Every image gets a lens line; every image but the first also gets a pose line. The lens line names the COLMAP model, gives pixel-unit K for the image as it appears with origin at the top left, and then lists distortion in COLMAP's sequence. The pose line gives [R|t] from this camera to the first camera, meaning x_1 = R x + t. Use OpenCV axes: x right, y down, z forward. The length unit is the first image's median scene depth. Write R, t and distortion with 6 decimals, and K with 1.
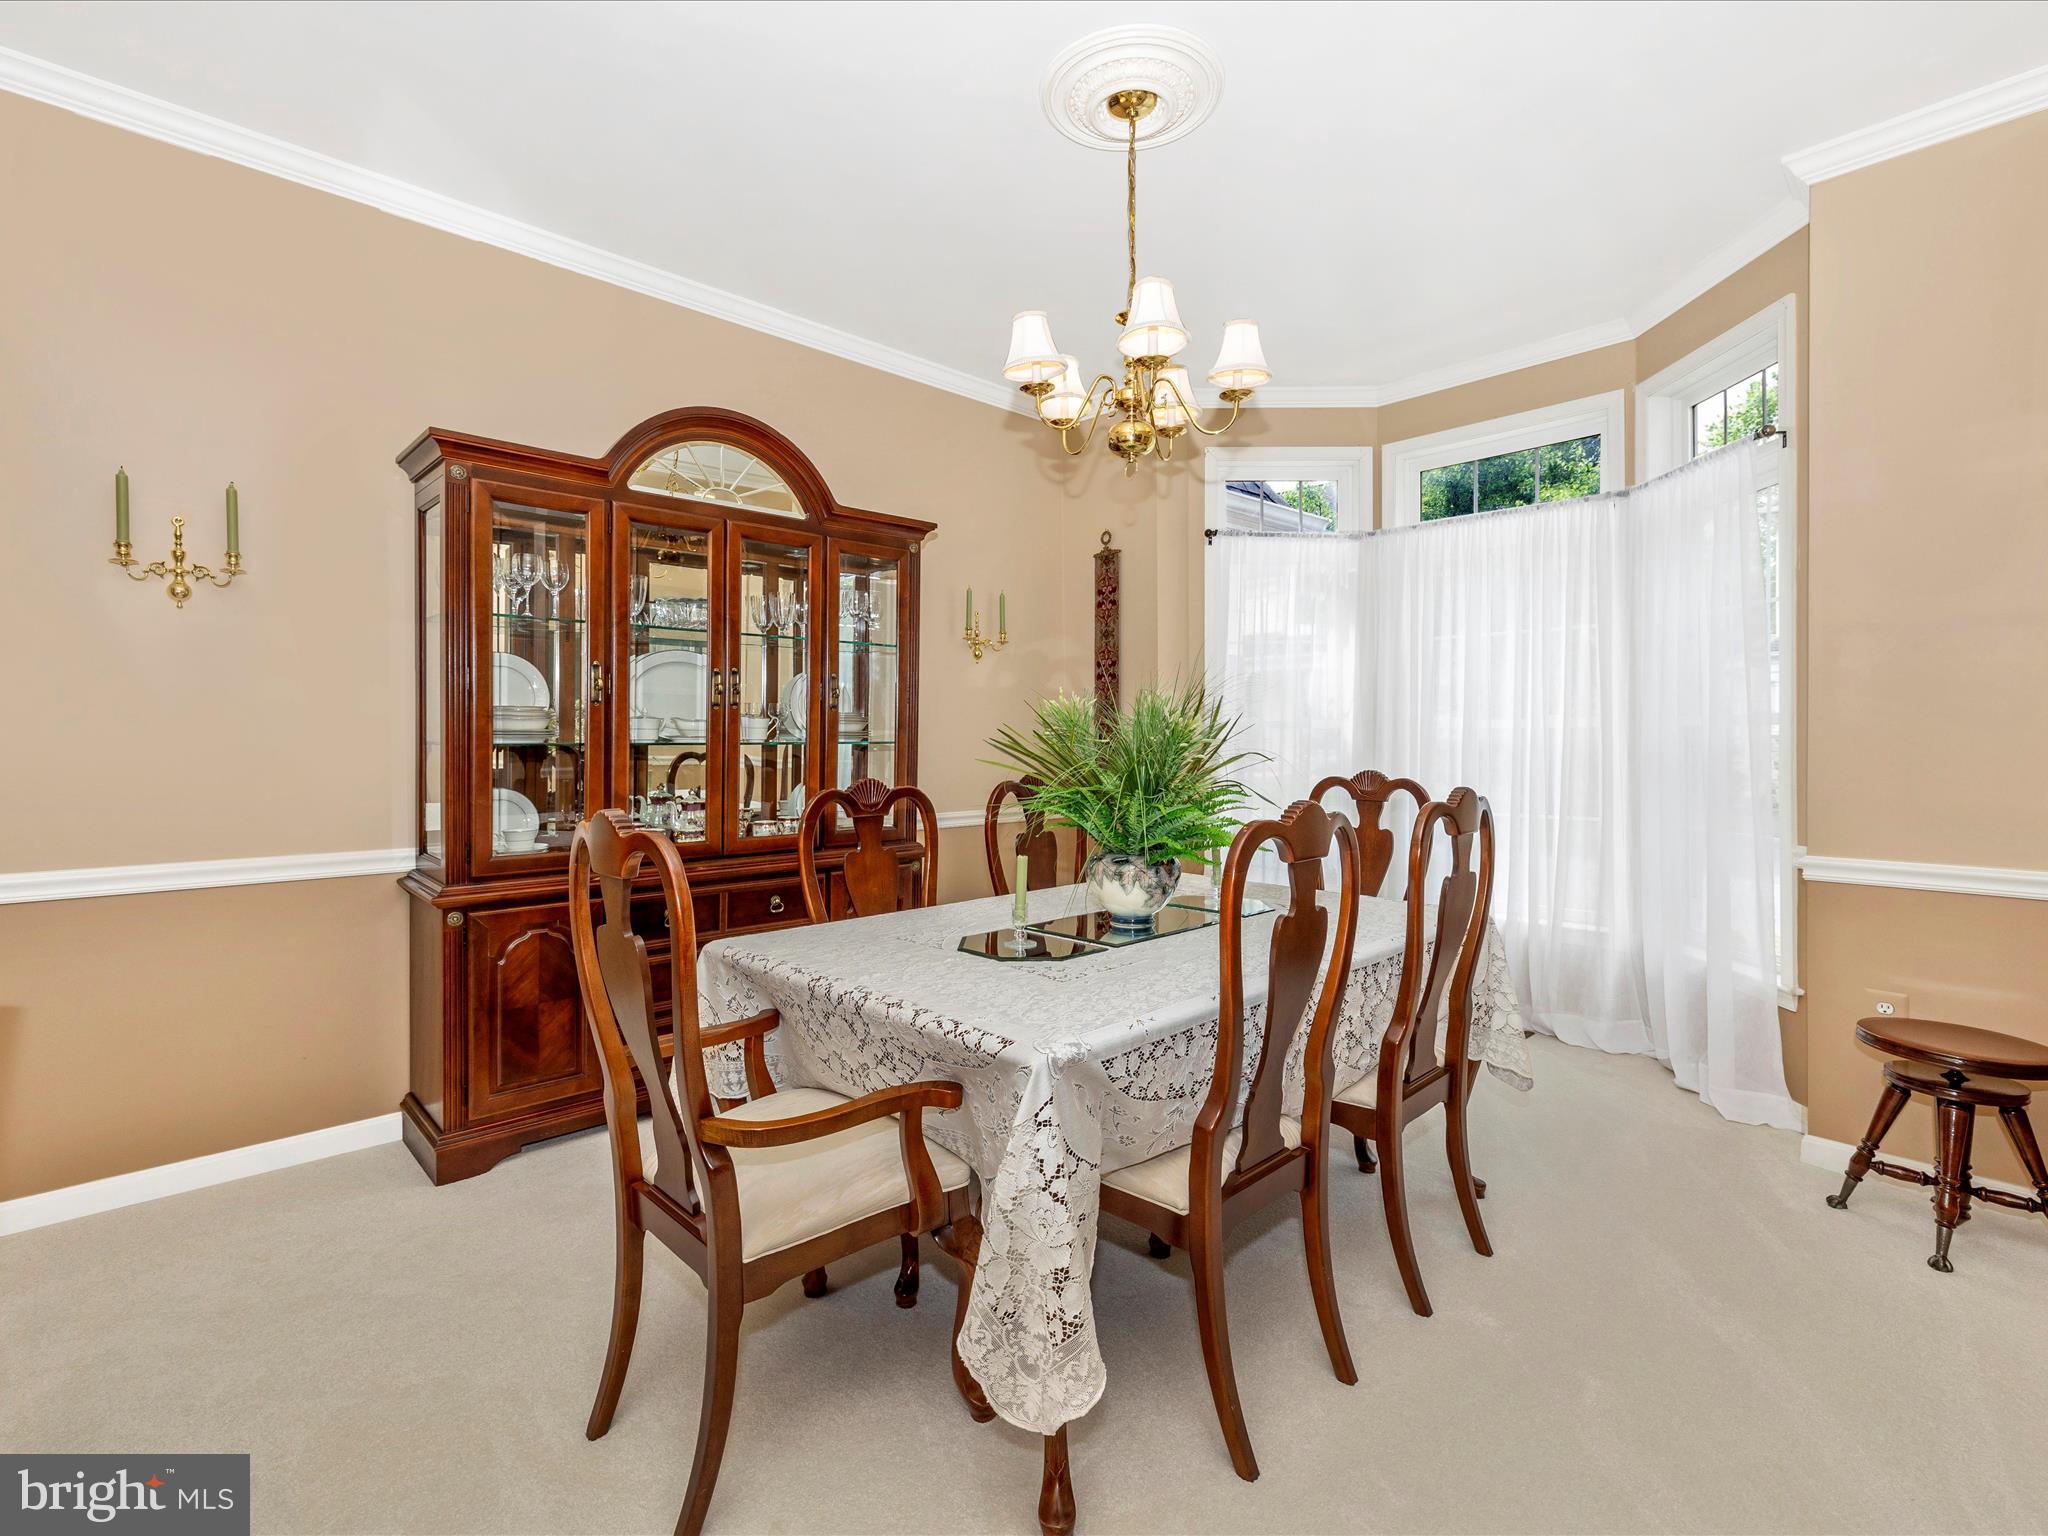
lens RADIAL K [[966.0, 0, 1037.5], [0, 966.0, 750.5], [0, 0, 1]] dist [0.000858, -0.000357]
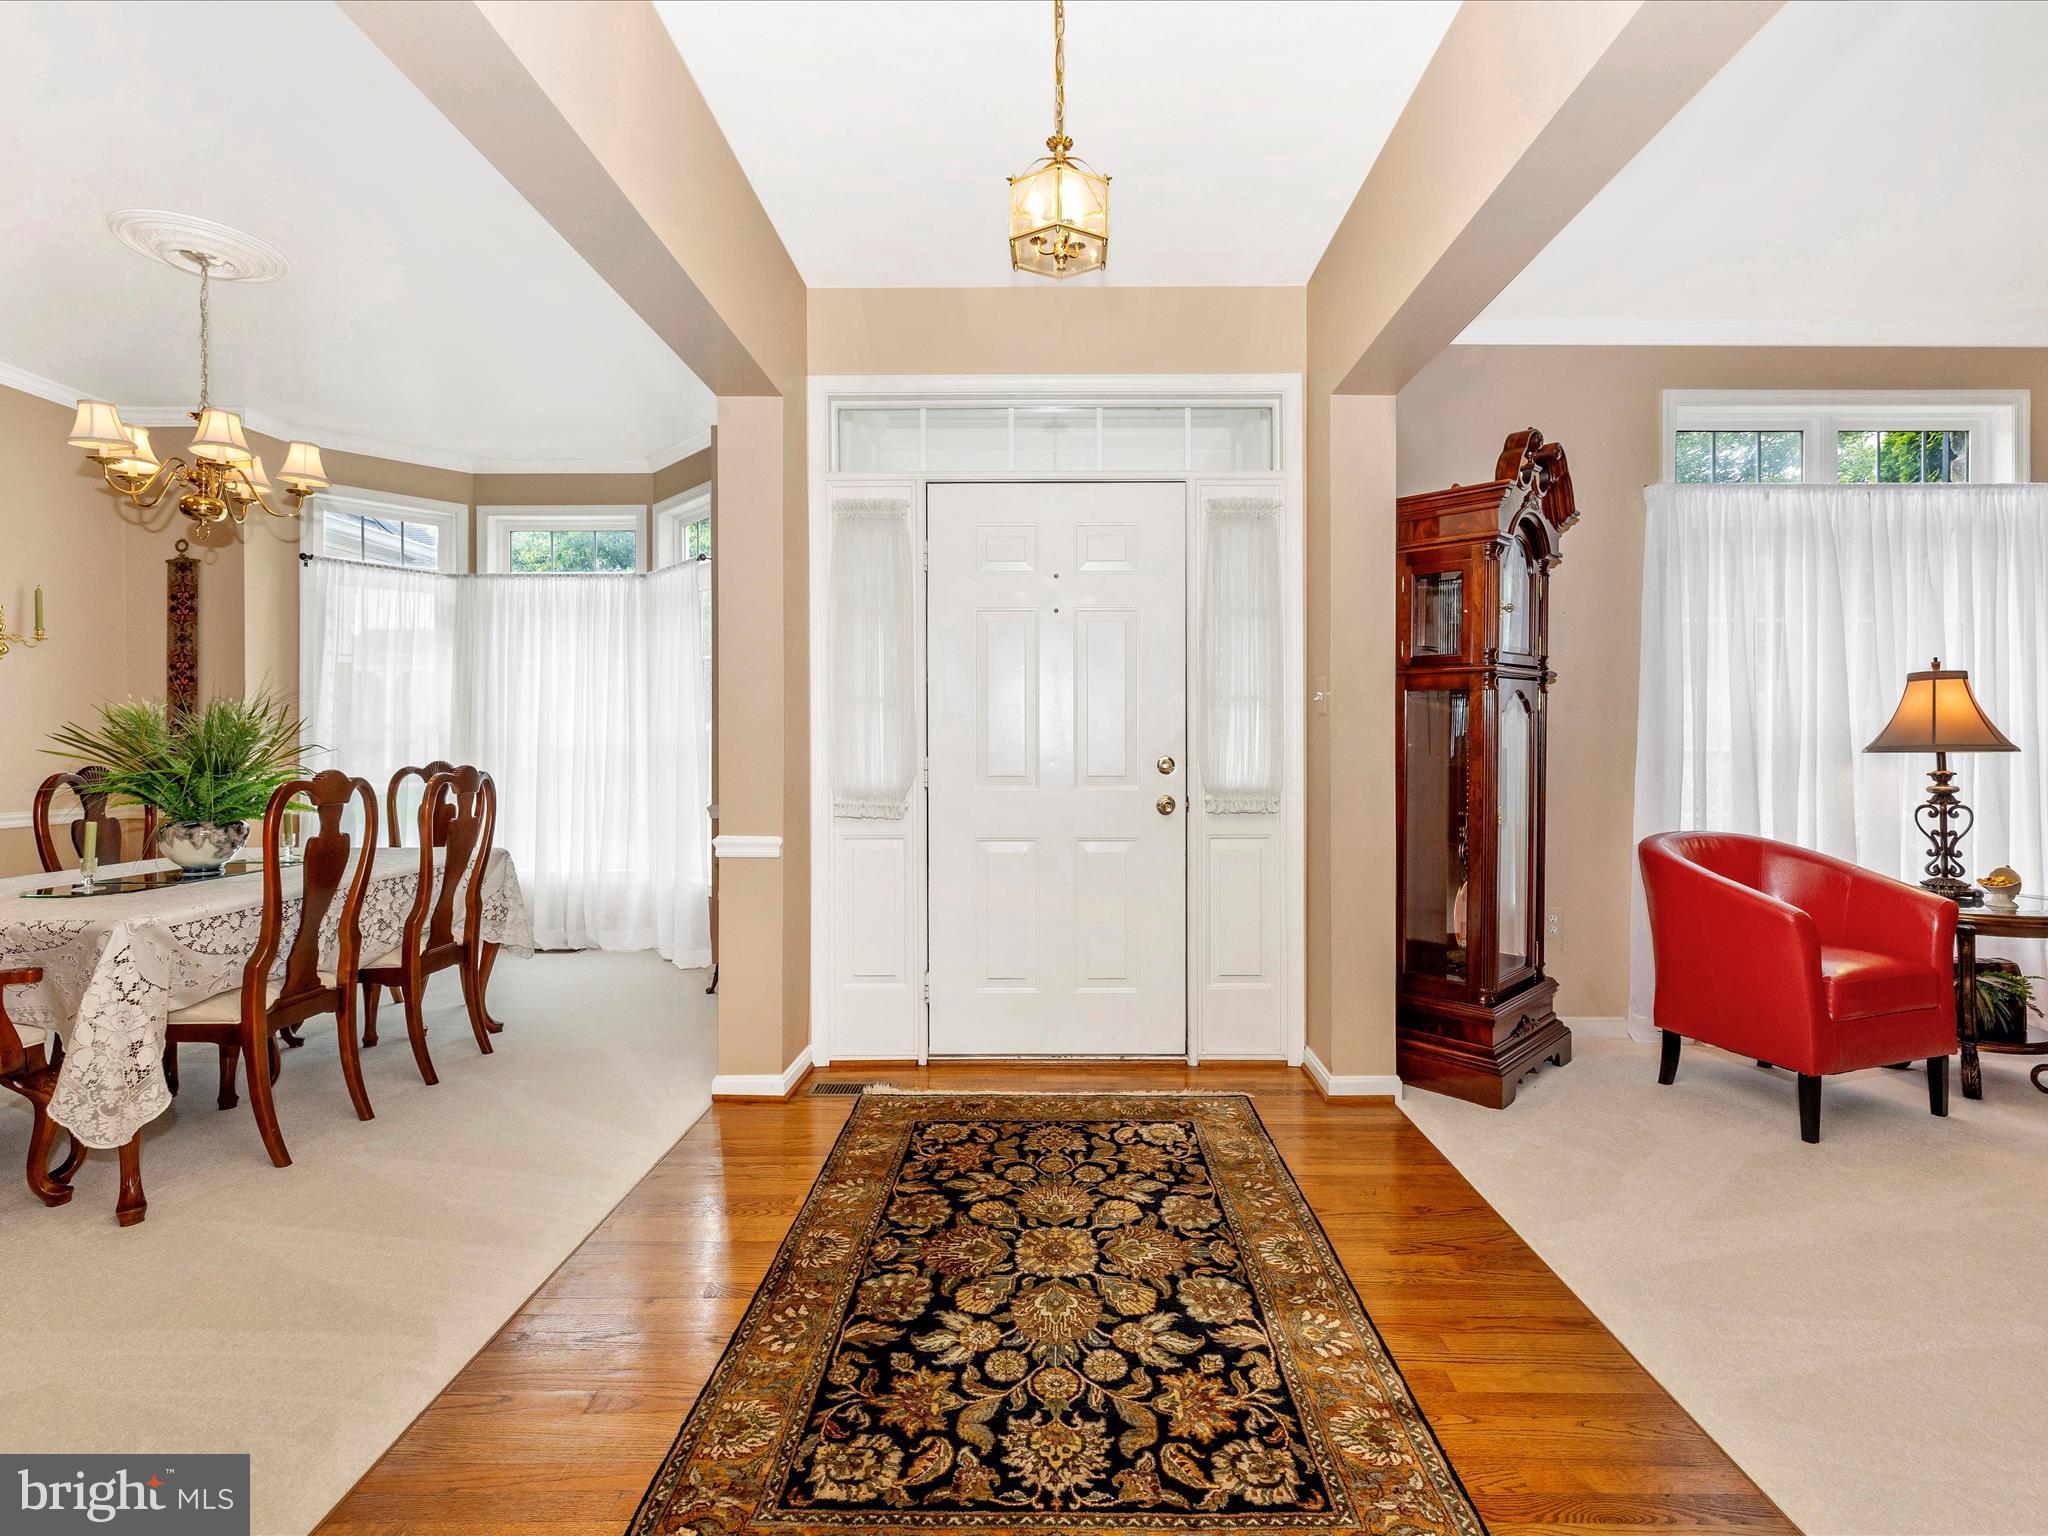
lens RADIAL K [[966.0, 0, 1037.5], [0, 966.0, 750.5], [0, 0, 1]] dist [0.000858, -0.000357]
pose [[0.703611, 0.000772, 0.710585, -0.041068], [0.006294, 0.999953, -0.007319, 0.027965], [-0.710558, 0.009622, 0.703573, -0.789043]]
